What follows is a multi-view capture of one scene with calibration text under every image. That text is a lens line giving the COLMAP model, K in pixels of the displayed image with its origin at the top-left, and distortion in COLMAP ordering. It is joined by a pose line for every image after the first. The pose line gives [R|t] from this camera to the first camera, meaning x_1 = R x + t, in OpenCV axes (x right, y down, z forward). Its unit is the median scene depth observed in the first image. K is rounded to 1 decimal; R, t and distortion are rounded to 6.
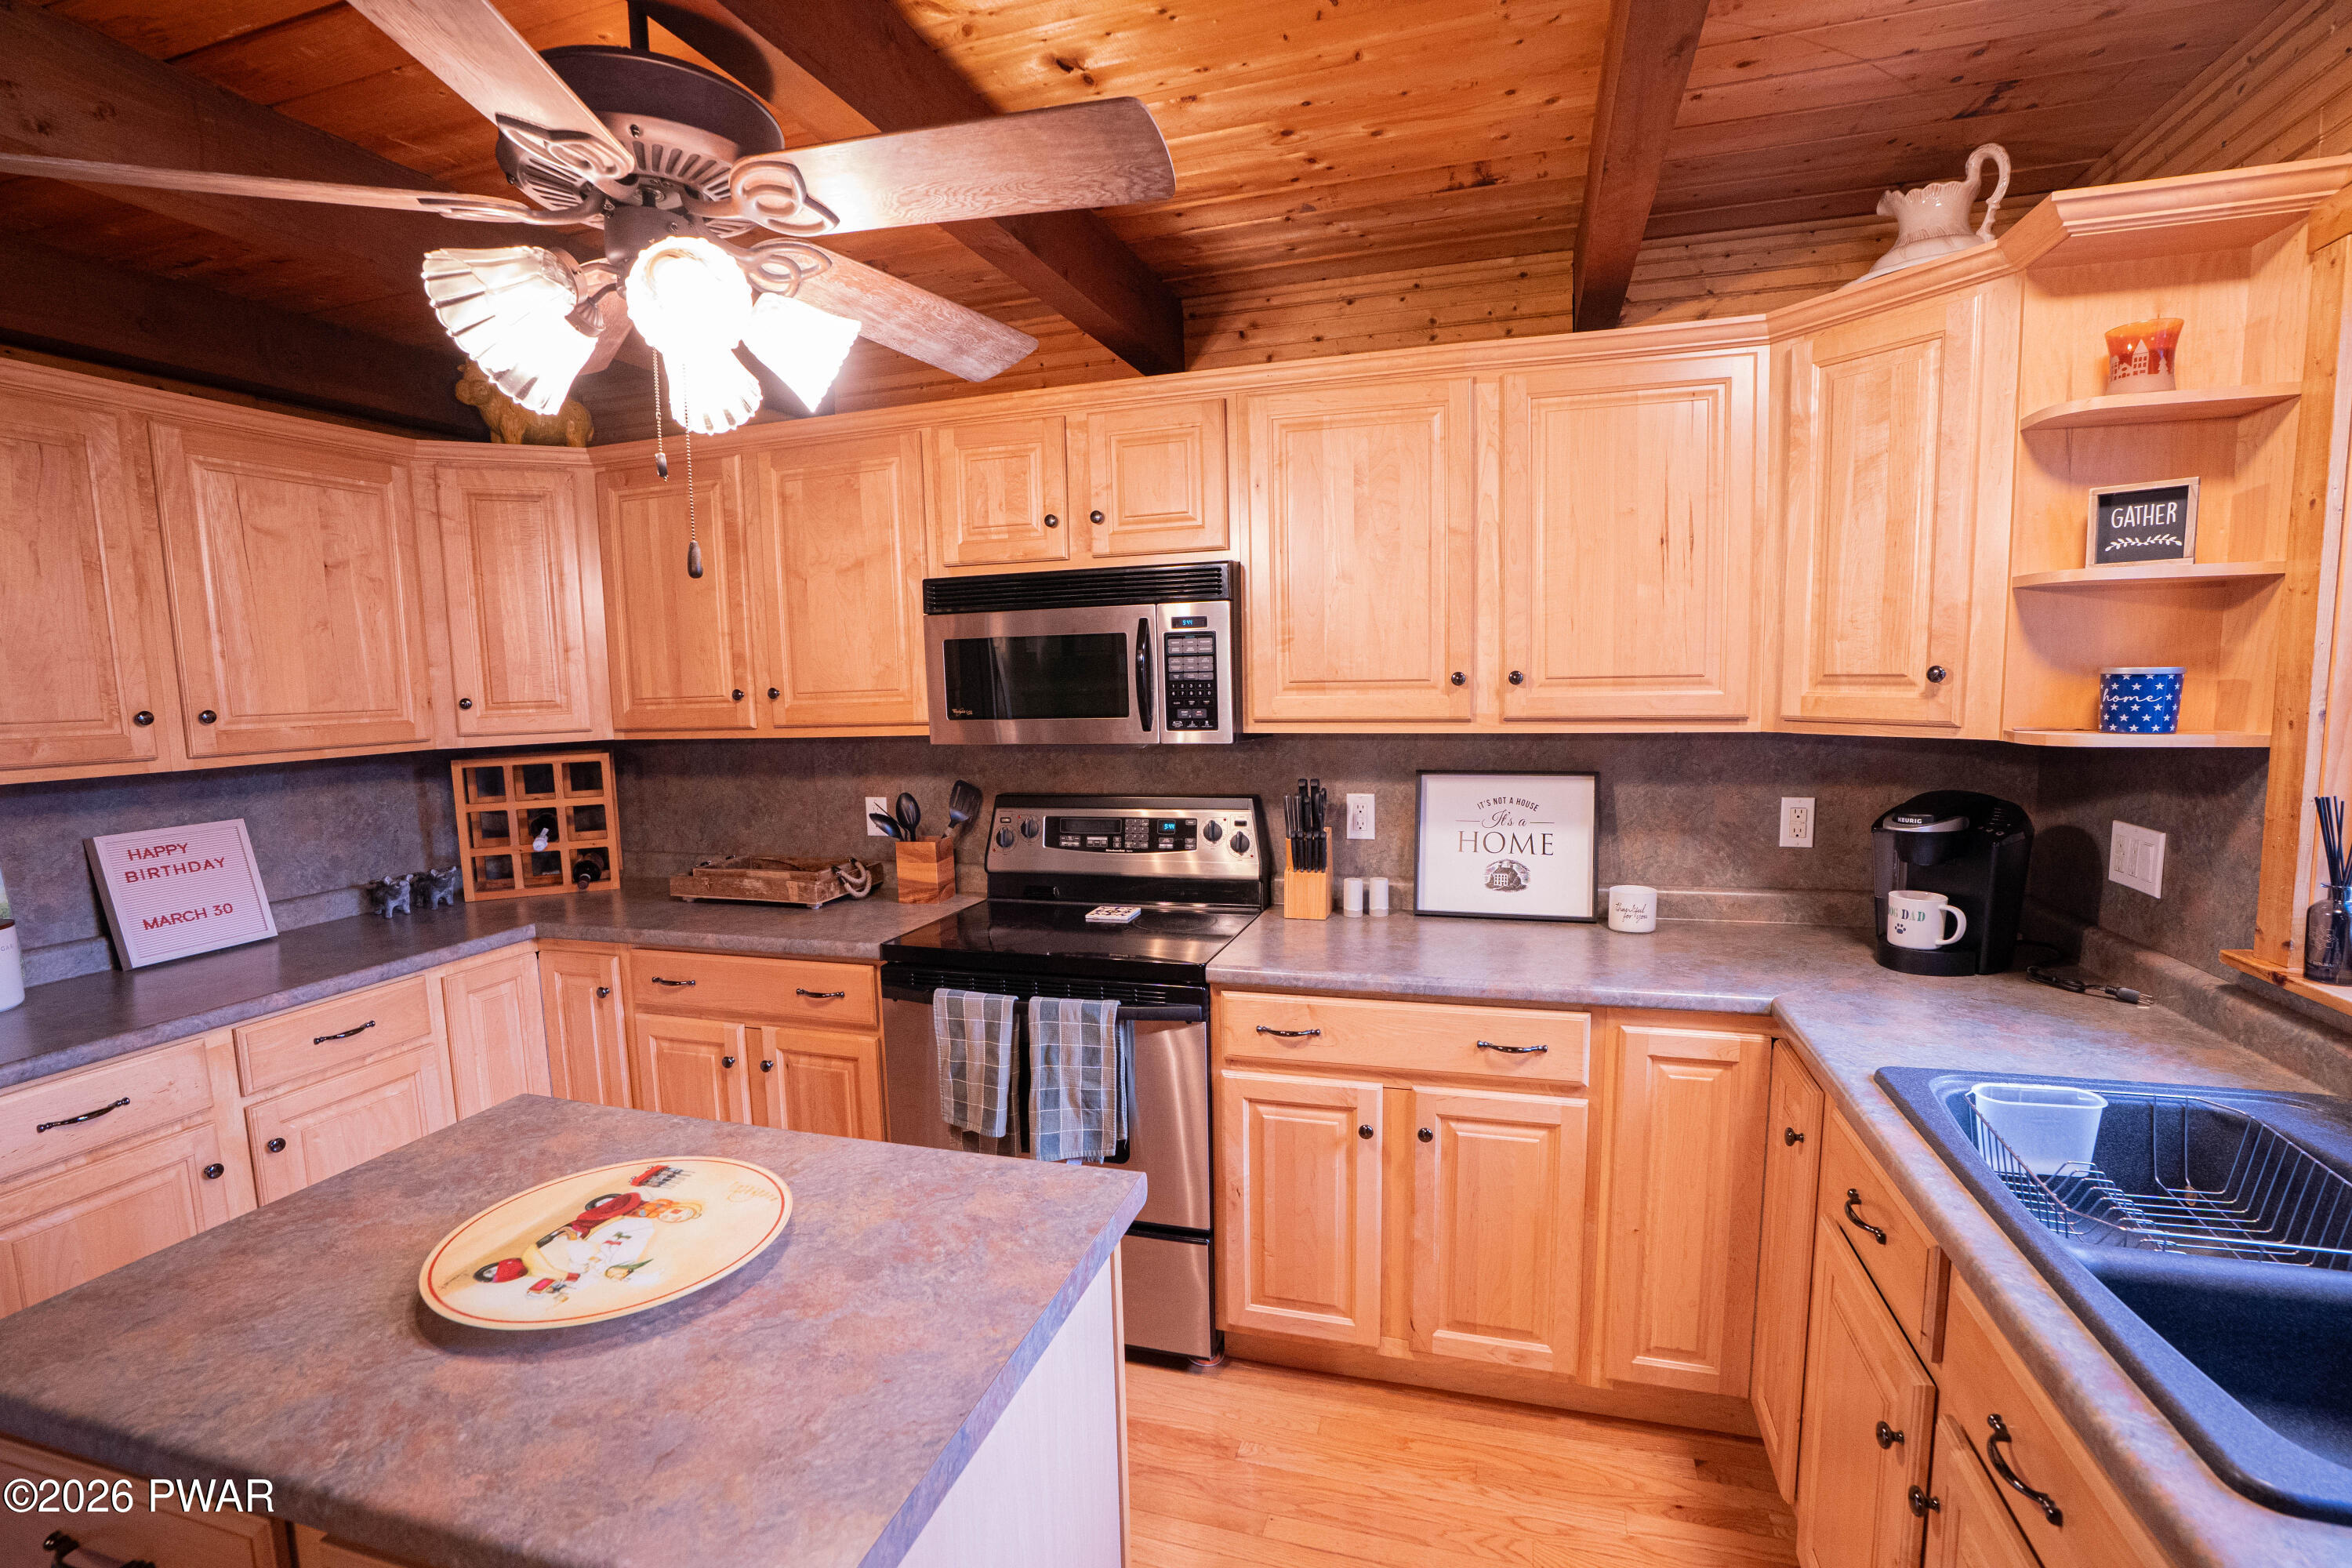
lens RADIAL K [[1089.3, 0, 1171.7], [0, 1089.3, 797.2], [0, 0, 1]] dist [-0.075054, 0.033442]
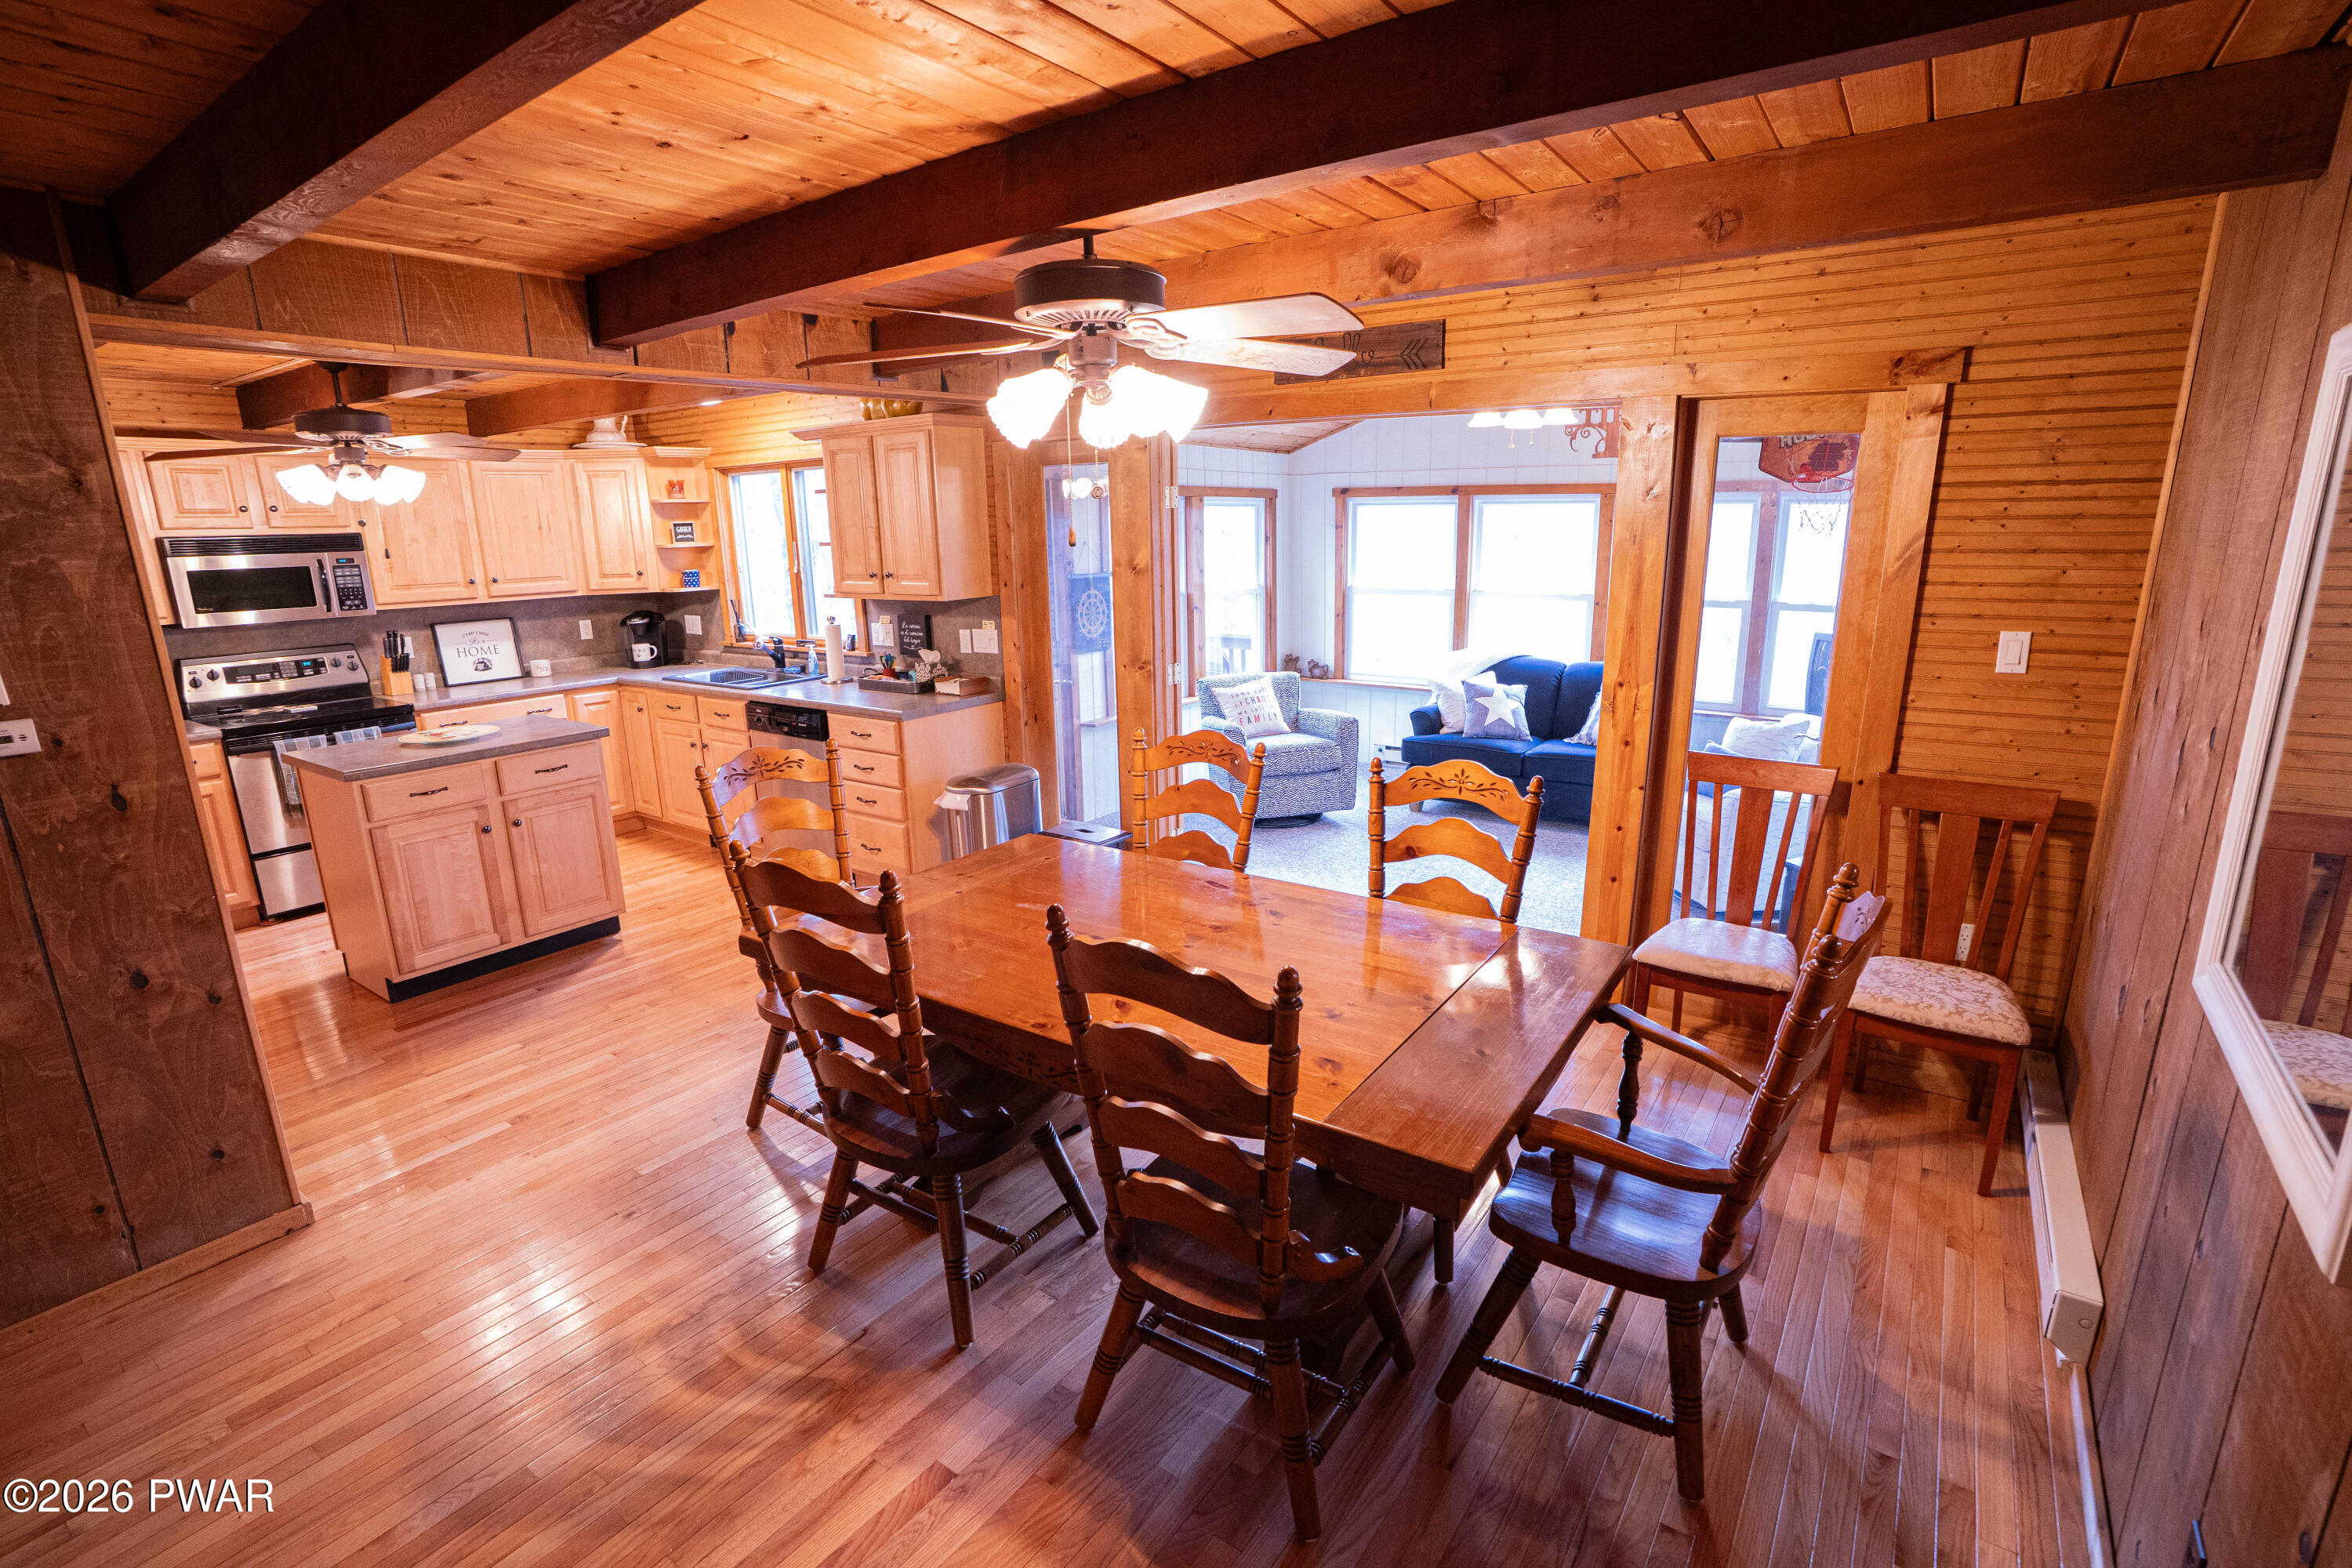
lens RADIAL K [[1089.3, 0, 1171.7], [0, 1089.3, 797.2], [0, 0, 1]] dist [-0.075054, 0.033442]
pose [[0.310443, -0.216167, 0.925687, -1.527383], [0.116495, 0.975112, 0.188640, 0.099605], [-0.943427, 0.049276, 0.327900, -1.246159]]
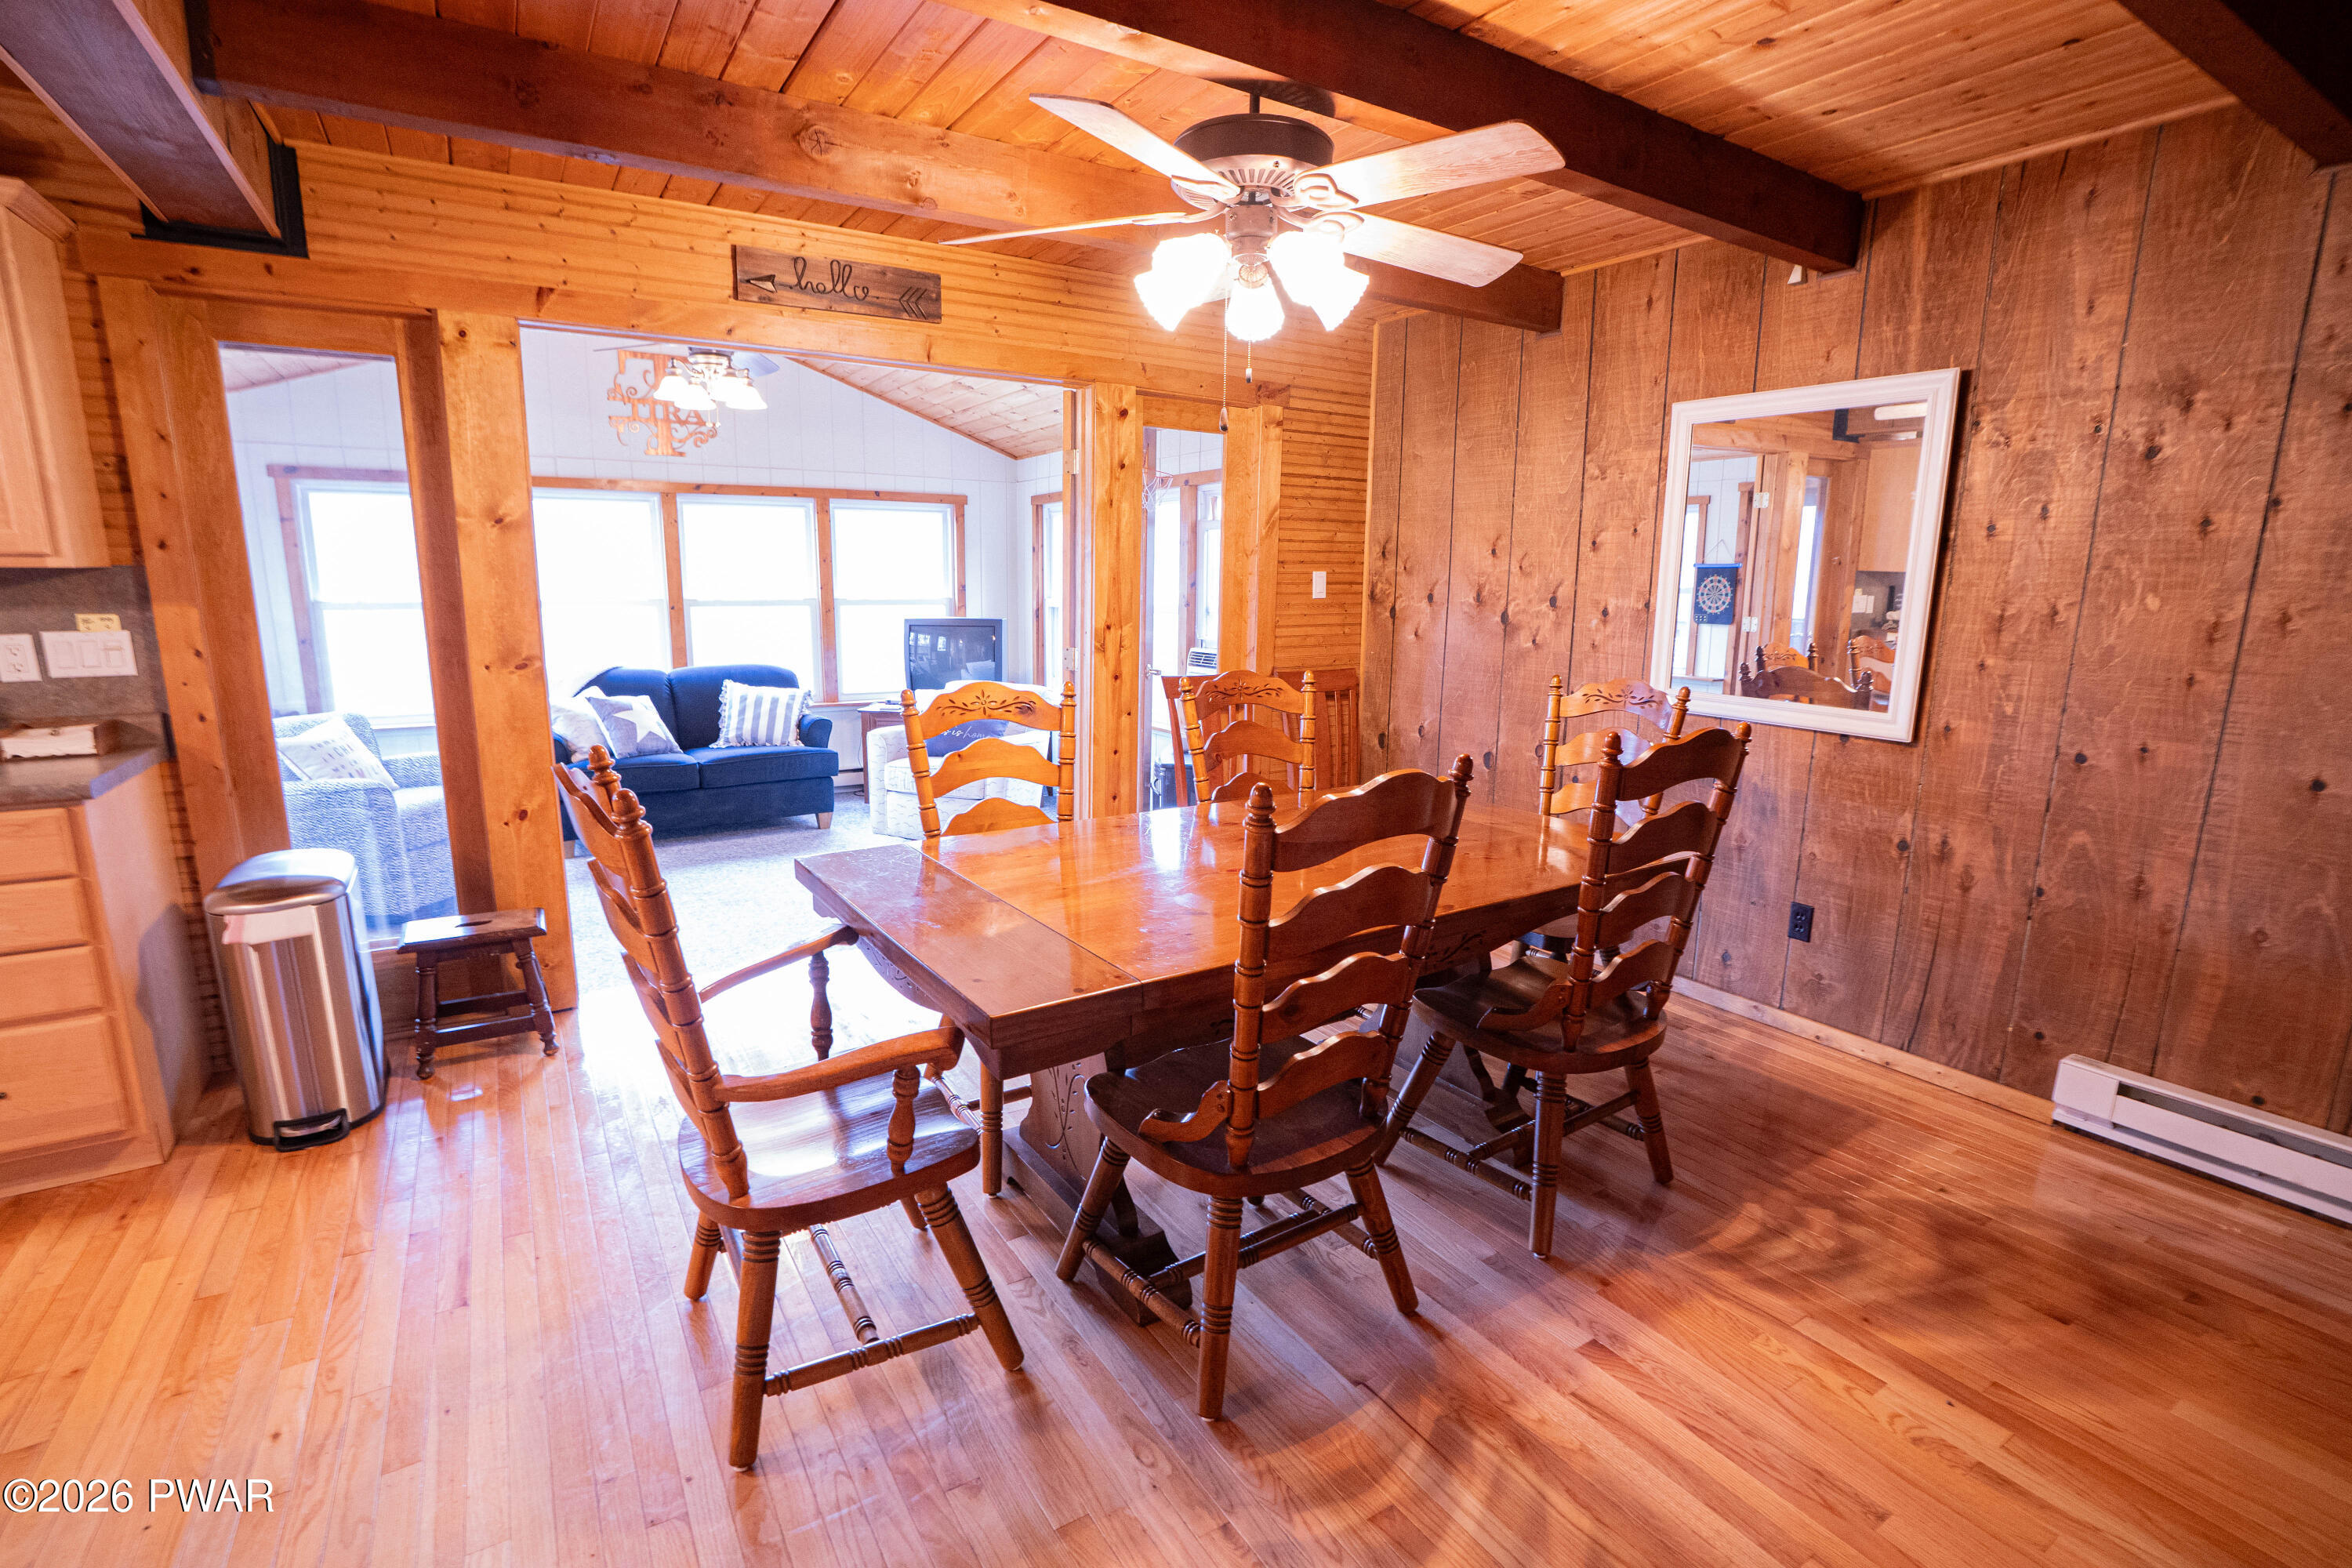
lens RADIAL K [[1089.3, 0, 1171.7], [0, 1089.3, 797.2], [0, 0, 1]] dist [-0.075054, 0.033442]
pose [[-0.764443, -0.115413, 0.634276, -1.160044], [0.078323, 0.959932, 0.269066, 0.098629], [-0.639916, 0.255364, -0.724774, -0.115465]]
